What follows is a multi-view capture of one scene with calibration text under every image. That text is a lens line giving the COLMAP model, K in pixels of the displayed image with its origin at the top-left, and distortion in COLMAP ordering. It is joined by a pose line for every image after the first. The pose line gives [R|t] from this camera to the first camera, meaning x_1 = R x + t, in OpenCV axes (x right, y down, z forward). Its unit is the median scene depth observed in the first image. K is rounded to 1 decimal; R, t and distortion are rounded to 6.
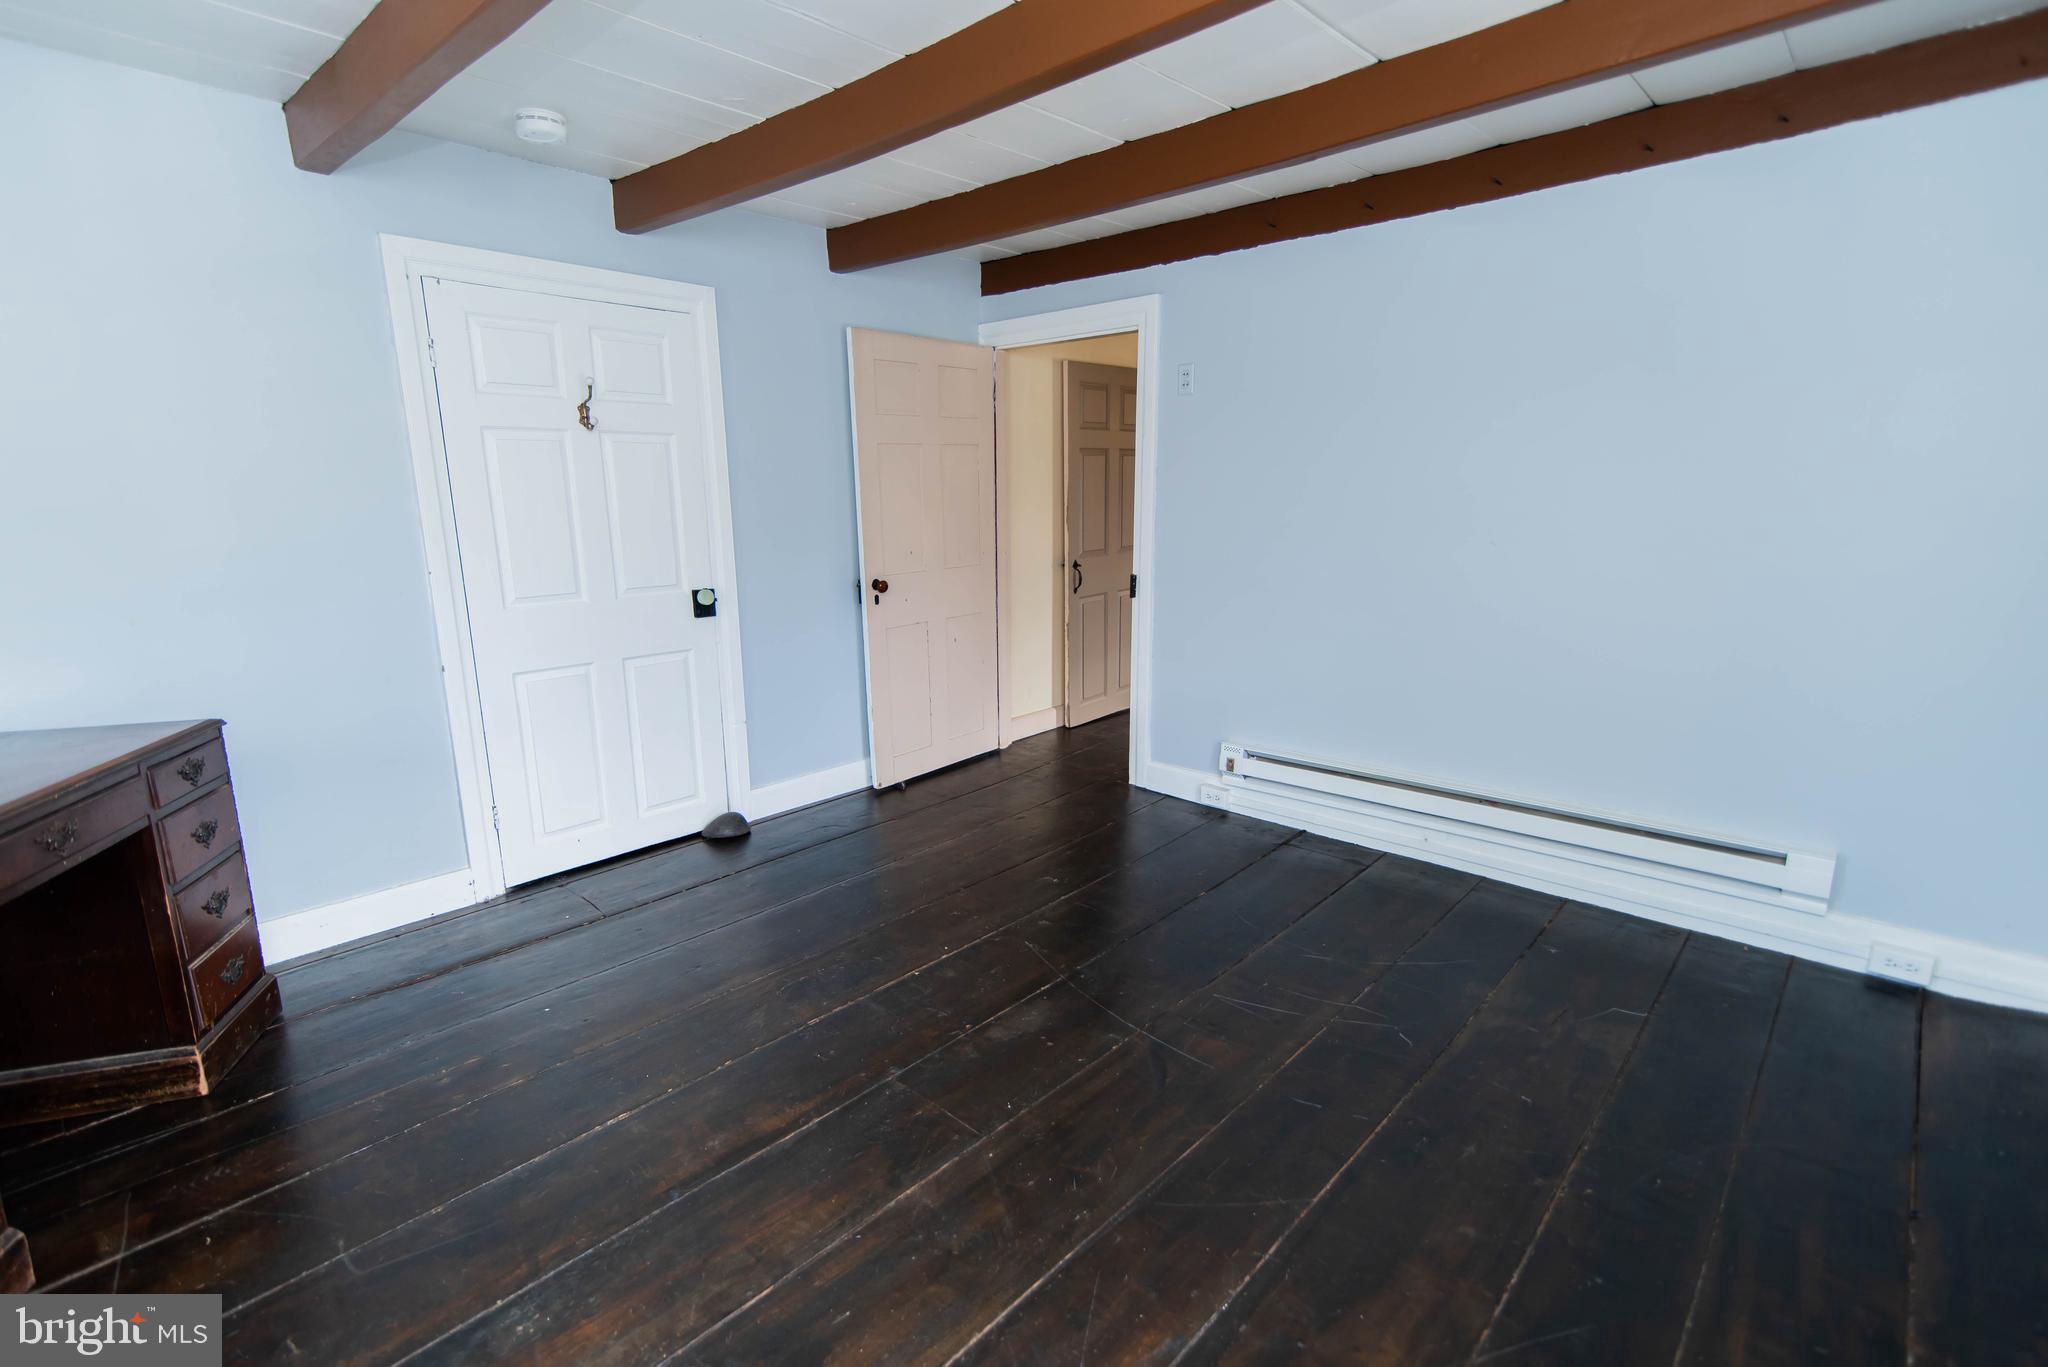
lens RADIAL K [[977.8, 0, 1014.5], [0, 977.8, 706.7], [0, 0, 1]] dist [0.017484, 0.000262]
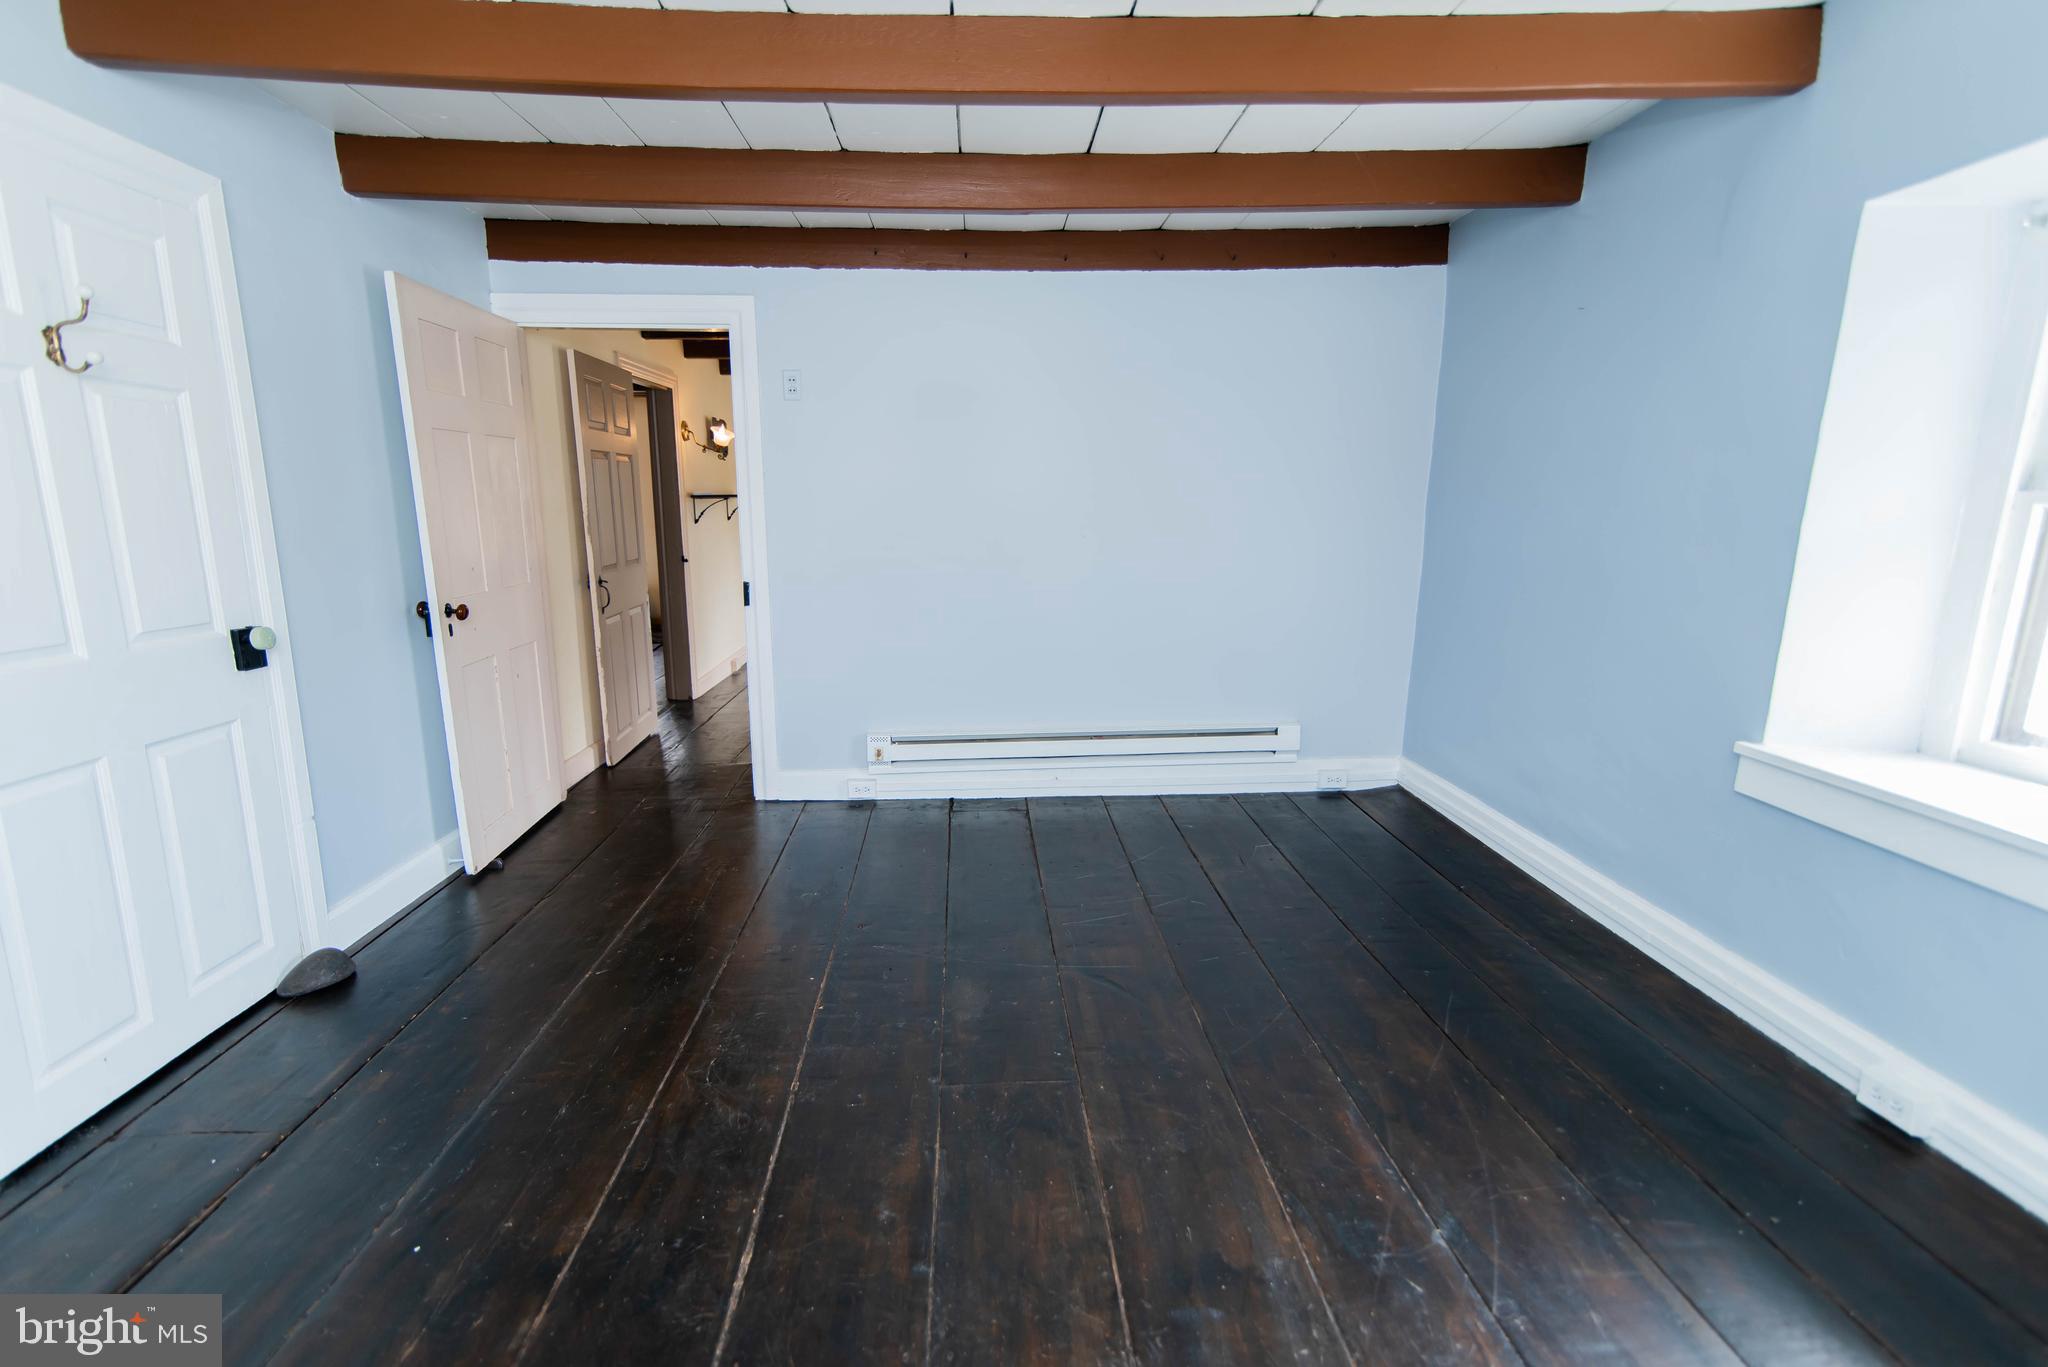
lens RADIAL K [[975.3, 0, 1054.7], [0, 975.3, 705.7], [0, 0, 1]] dist [0.009744, 0.000290]
pose [[0.671359, -0.142097, 0.727383, -0.421944], [0.162474, 0.985792, 0.042619, -0.006527], [-0.723104, 0.089568, 0.684907, 0.142177]]
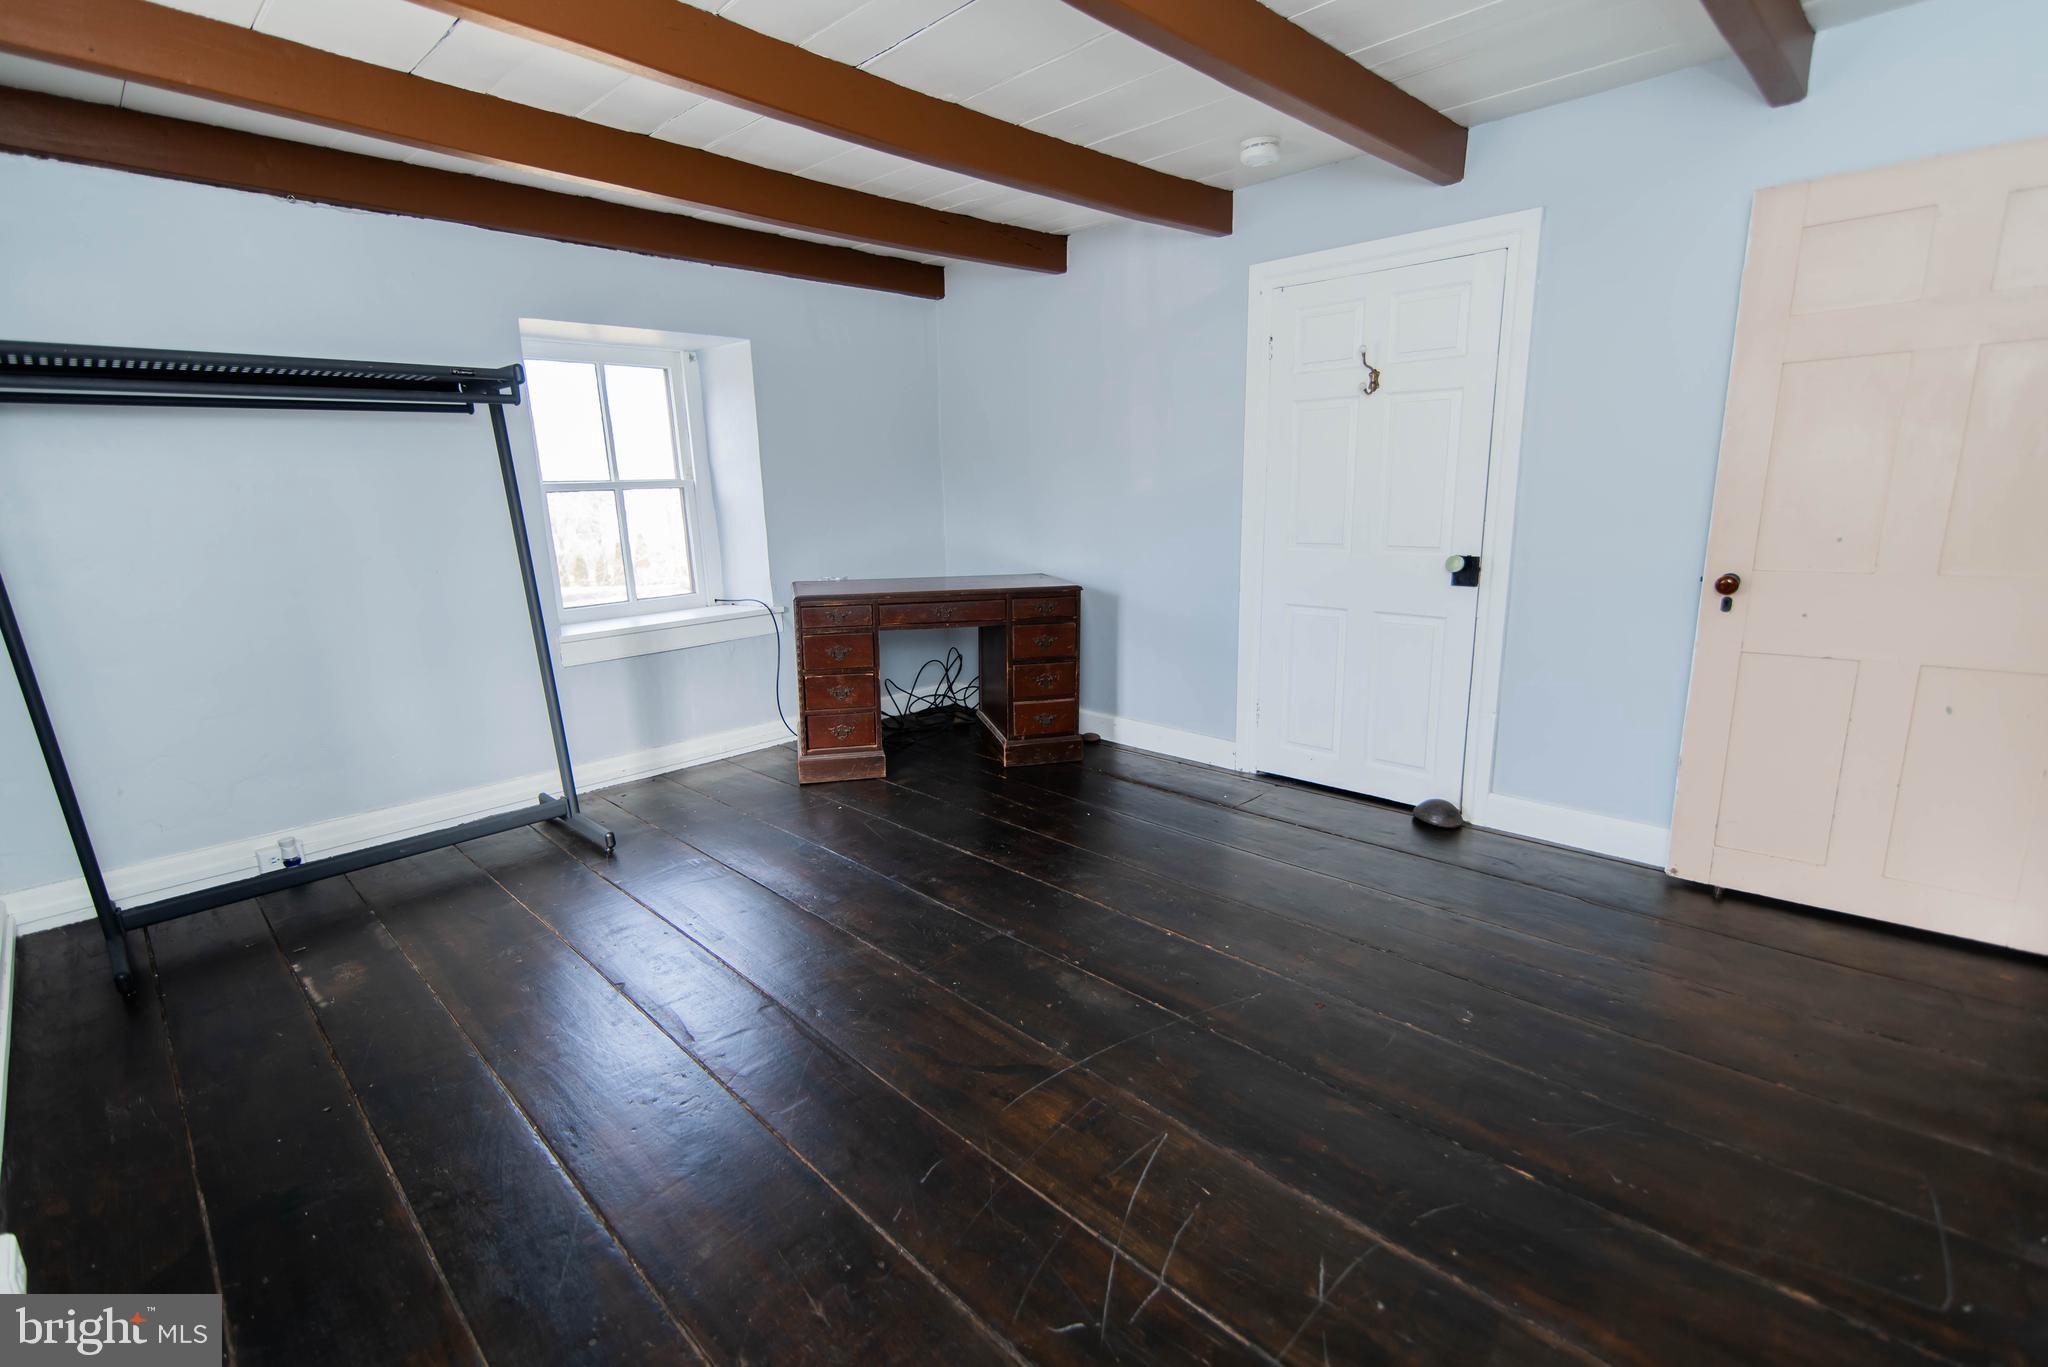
lens RADIAL K [[975.3, 0, 1054.7], [0, 975.3, 705.7], [0, 0, 1]] dist [0.009744, 0.000290]
pose [[-0.043873, 0.238751, -0.970089, 0.626242], [-0.202347, 0.948775, 0.242657, -0.134021], [0.978331, 0.206941, 0.006685, 0.612509]]
